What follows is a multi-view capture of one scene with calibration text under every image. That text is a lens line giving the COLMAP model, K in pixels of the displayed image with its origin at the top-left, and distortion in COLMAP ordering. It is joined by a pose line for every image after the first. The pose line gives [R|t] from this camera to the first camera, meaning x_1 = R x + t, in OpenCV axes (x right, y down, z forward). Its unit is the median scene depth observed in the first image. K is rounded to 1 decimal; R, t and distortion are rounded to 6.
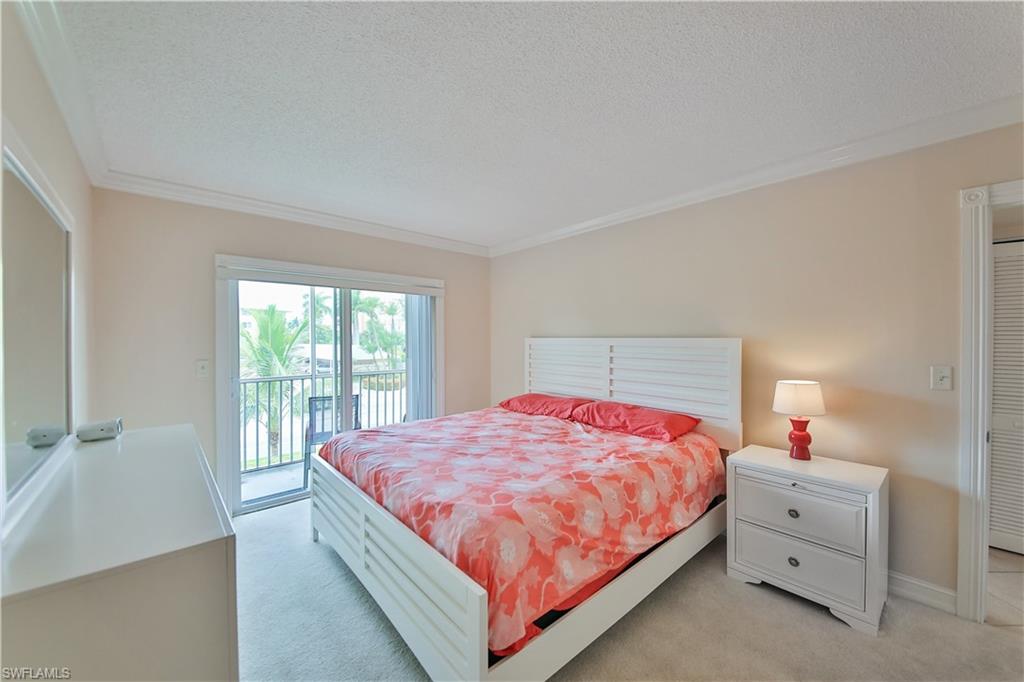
lens RADIAL K [[380.5, 0, 512.0], [0, 380.5, 341.0], [0, 0, 1]] dist [0.000397, 0.000010]
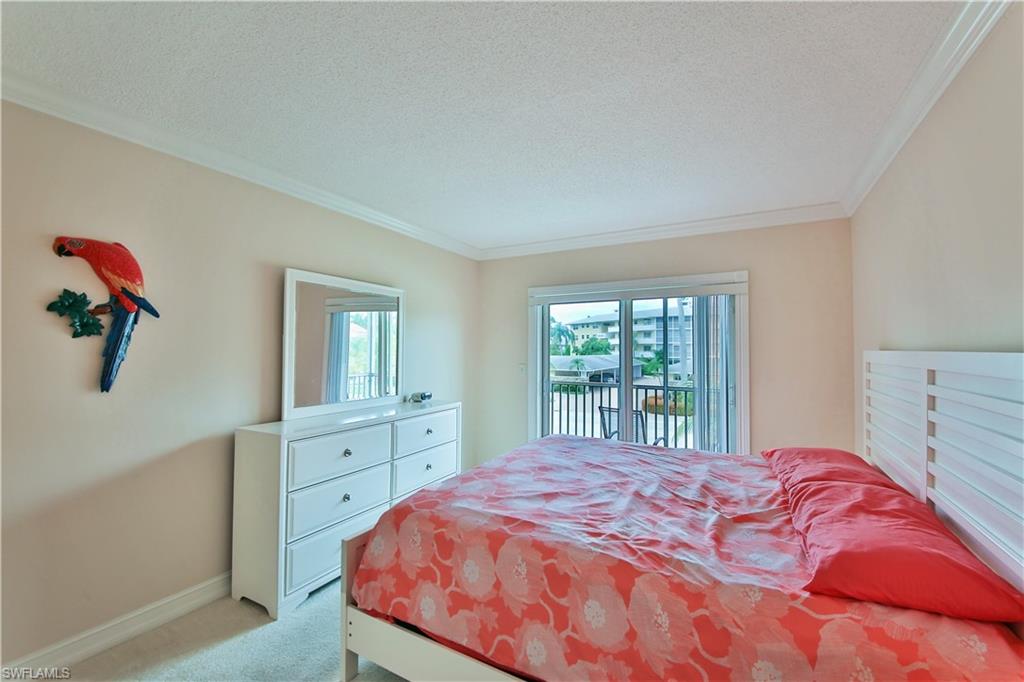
lens RADIAL K [[427.2, 0, 512.0], [0, 427.2, 341.0], [0, 0, 1]] dist [0.001938, 0.000077]
pose [[0.325579, -0.014147, -0.945409, 0.851203], [-0.005888, 0.999838, -0.016990, -0.014118], [0.945497, 0.011098, 0.325443, 0.572738]]
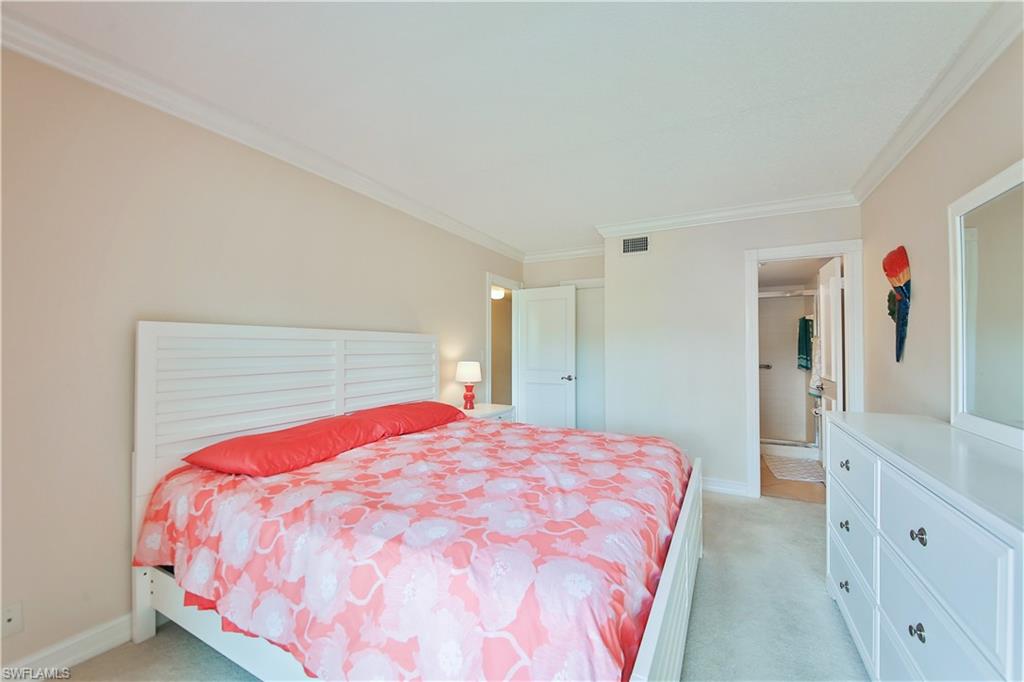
lens RADIAL K [[392.8, 0, 512.0], [0, 392.8, 341.0], [0, 0, 1]] dist [0.023448, -0.019057]
pose [[-0.349227, 0.007224, 0.937010, -0.669253], [0.004598, 0.999971, -0.005996, 0.026058], [-0.937027, 0.002215, -0.349250, 1.135369]]
